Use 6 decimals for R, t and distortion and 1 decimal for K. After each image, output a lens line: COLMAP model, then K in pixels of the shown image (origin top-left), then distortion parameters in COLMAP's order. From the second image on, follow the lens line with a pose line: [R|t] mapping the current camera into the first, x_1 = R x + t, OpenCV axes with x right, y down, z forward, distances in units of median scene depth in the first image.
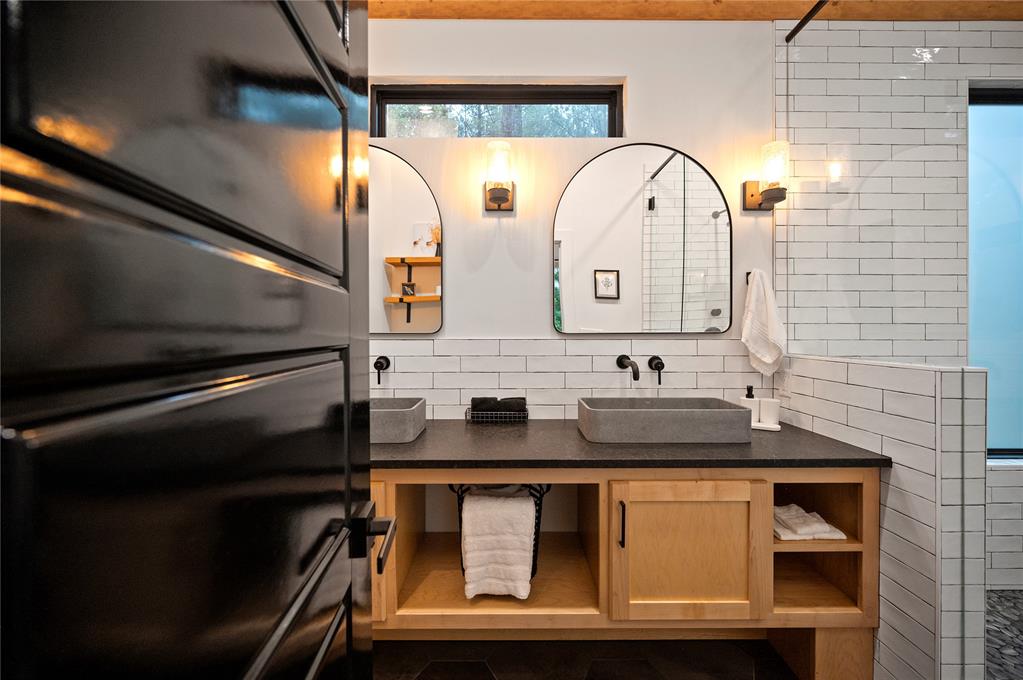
lens RADIAL K [[405.5, 0, 509.5], [0, 405.5, 333.3], [0, 0, 1]] dist [-0.002953, 0.000256]
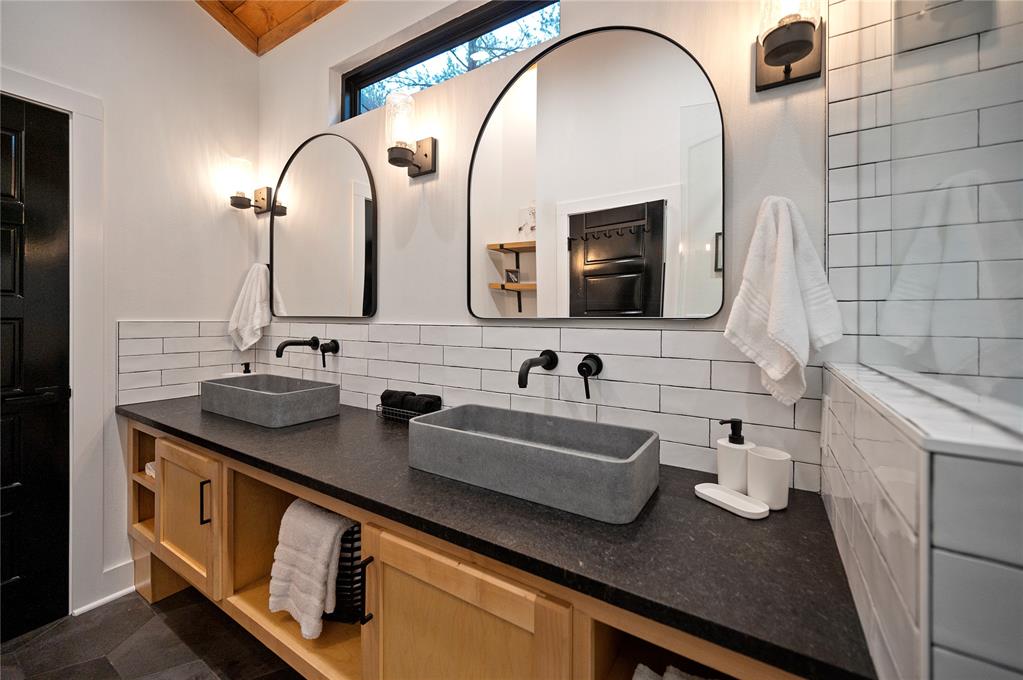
lens RADIAL K [[405.5, 0, 515.1], [0, 405.5, 321.3], [0, 0, 1]] dist [-0.002953, 0.000256]
pose [[0.847340, 0.010306, -0.530950, 0.599849], [-0.013131, 0.999913, -0.001546, 0.005858], [0.530888, 0.008282, 0.847401, 0.380958]]
